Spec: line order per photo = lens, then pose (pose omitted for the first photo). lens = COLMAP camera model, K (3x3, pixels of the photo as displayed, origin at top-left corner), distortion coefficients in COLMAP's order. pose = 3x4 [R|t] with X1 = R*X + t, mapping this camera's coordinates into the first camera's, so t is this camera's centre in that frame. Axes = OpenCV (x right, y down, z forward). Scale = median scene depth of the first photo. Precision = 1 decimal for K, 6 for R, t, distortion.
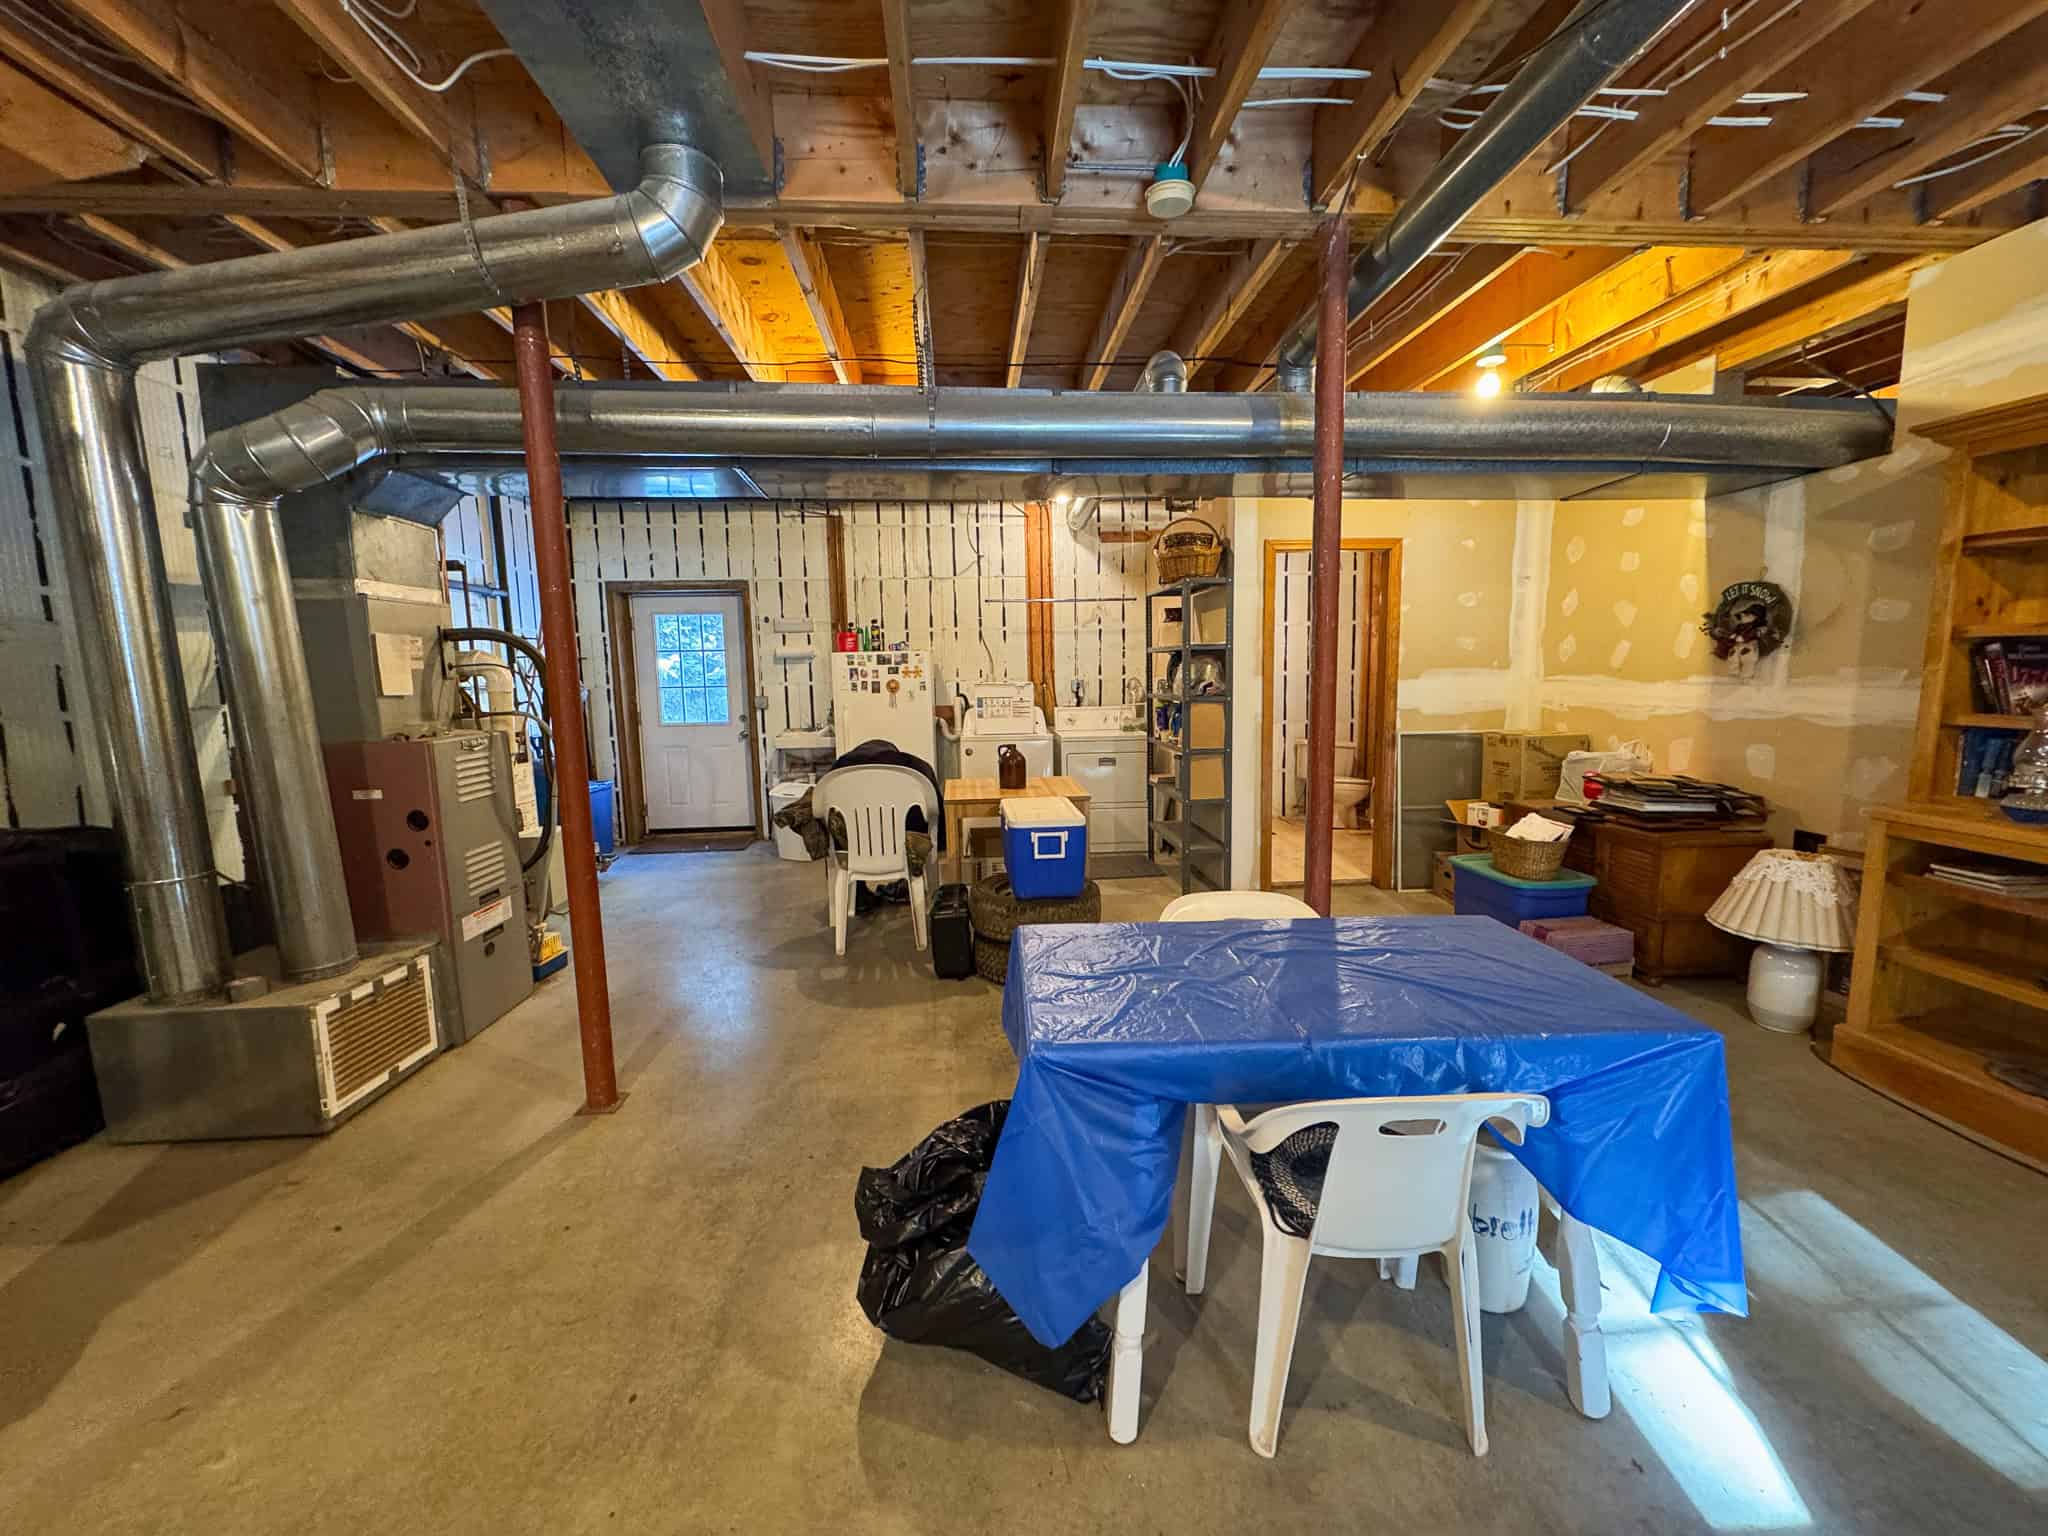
lens RADIAL K [[833.0, 0, 1032.3], [0, 833.0, 760.6], [0, 0, 1]] dist [0.015377, 0.000441]
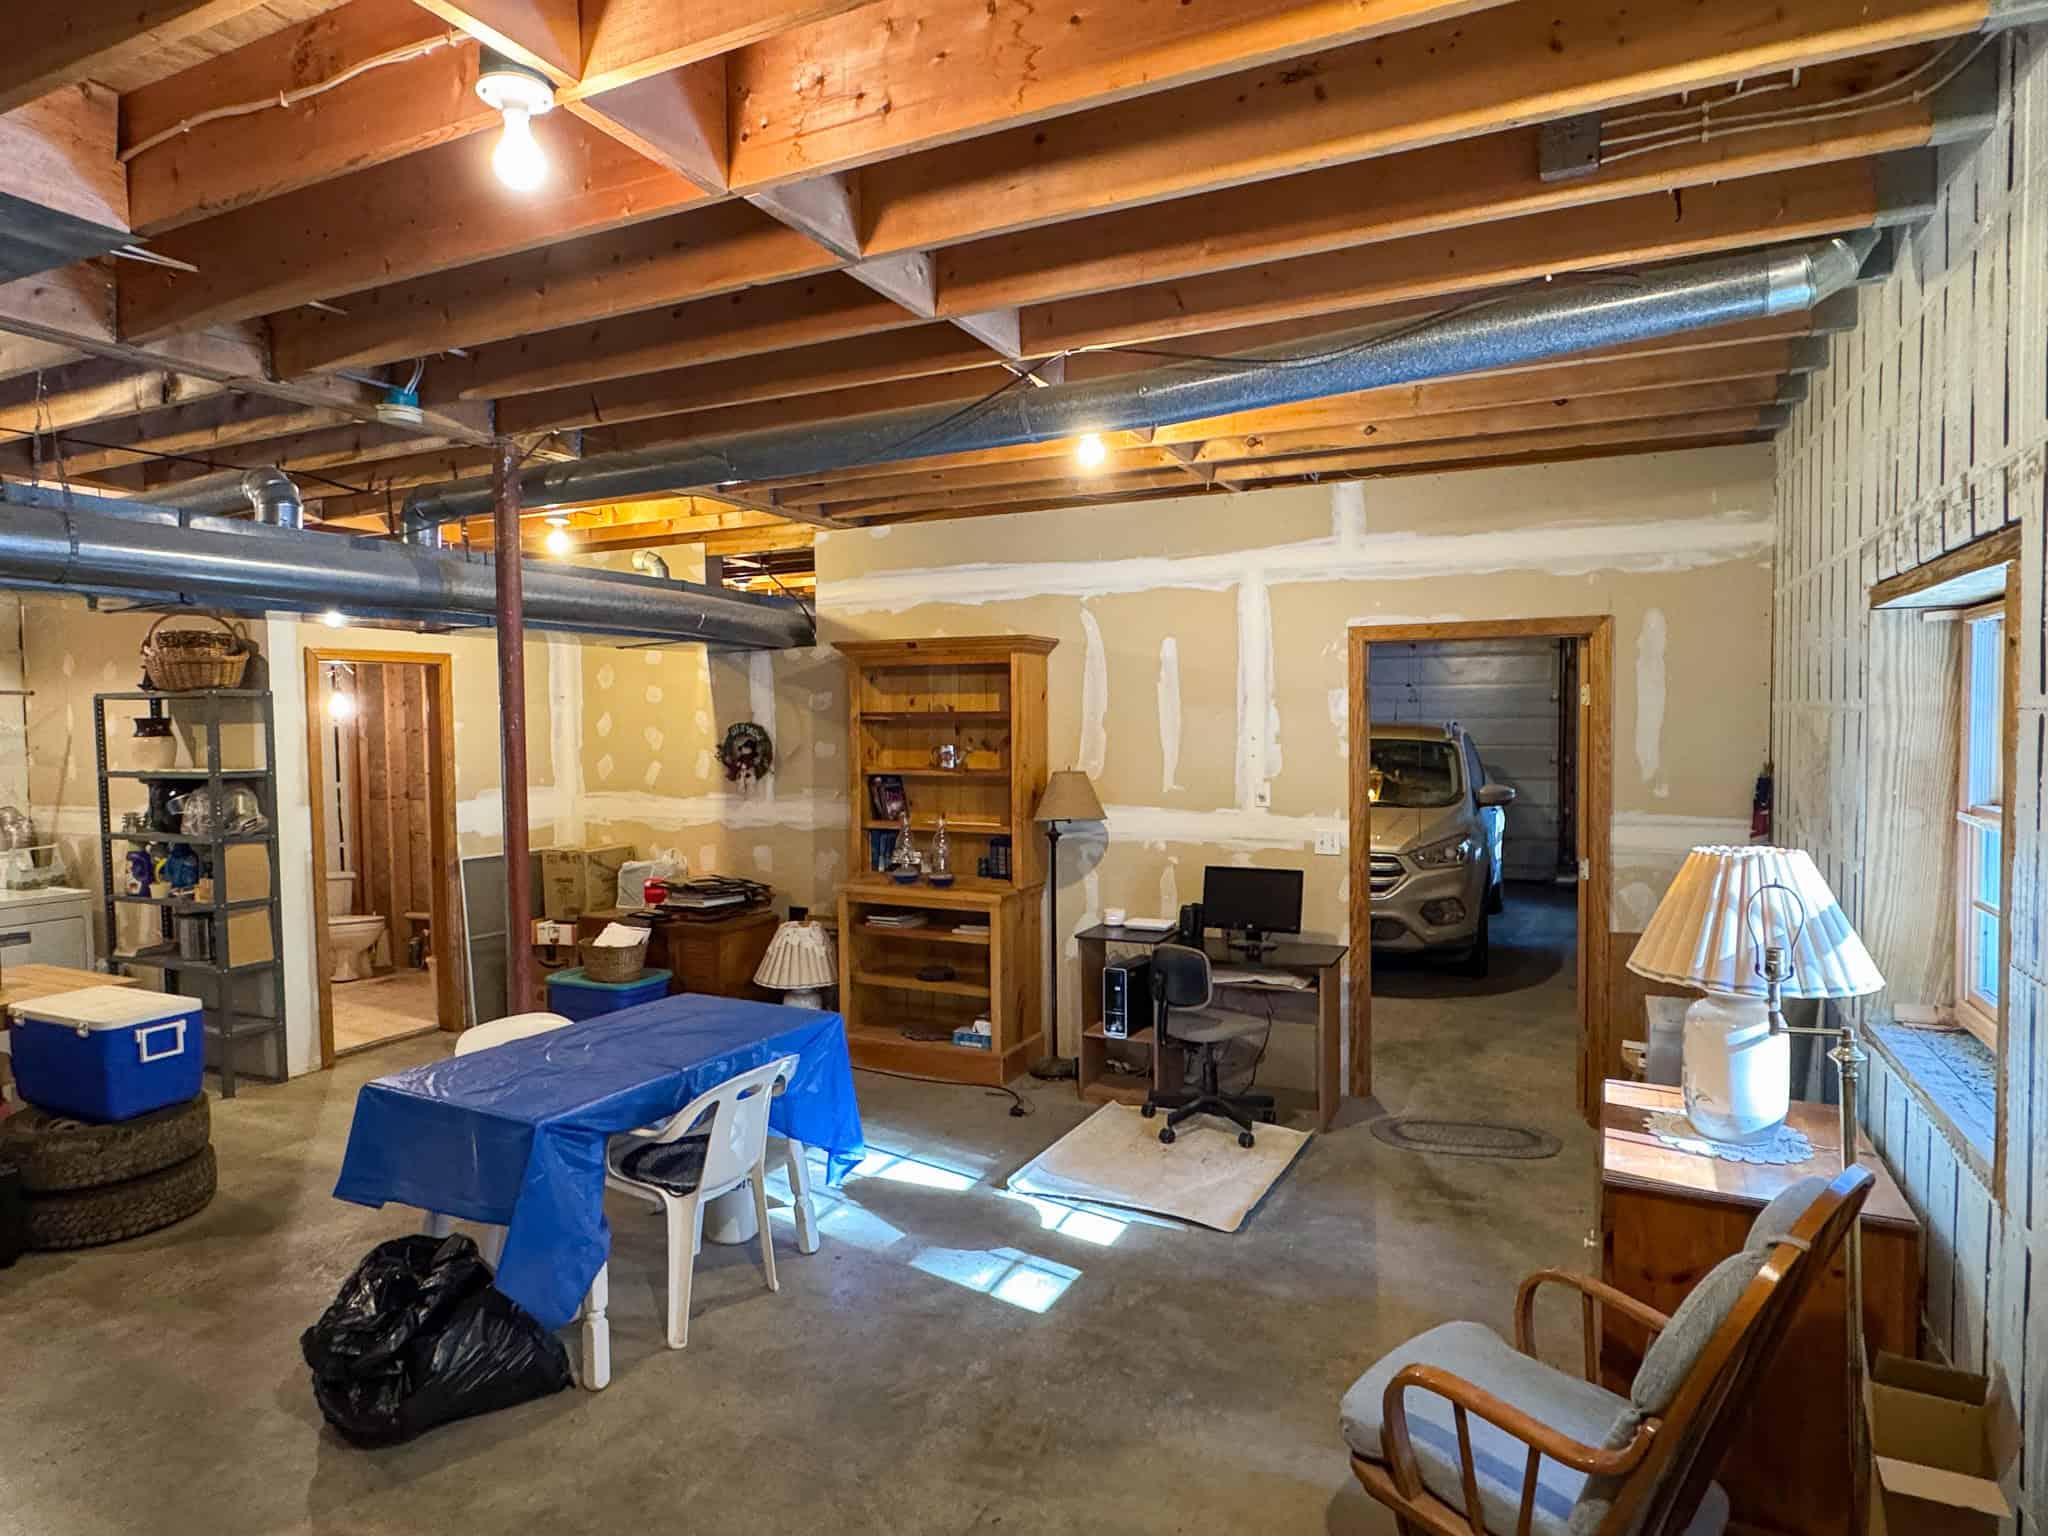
lens RADIAL K [[1190.9, 0, 1024.0], [0, 1190.9, 768.0], [0, 0, 1]] dist [0.001274, 0.000351]
pose [[0.513823, -0.024301, 0.857552, -0.520417], [0.099321, 0.994562, -0.031327, -0.041153], [-0.852127, 0.101270, 0.513443, -0.316694]]
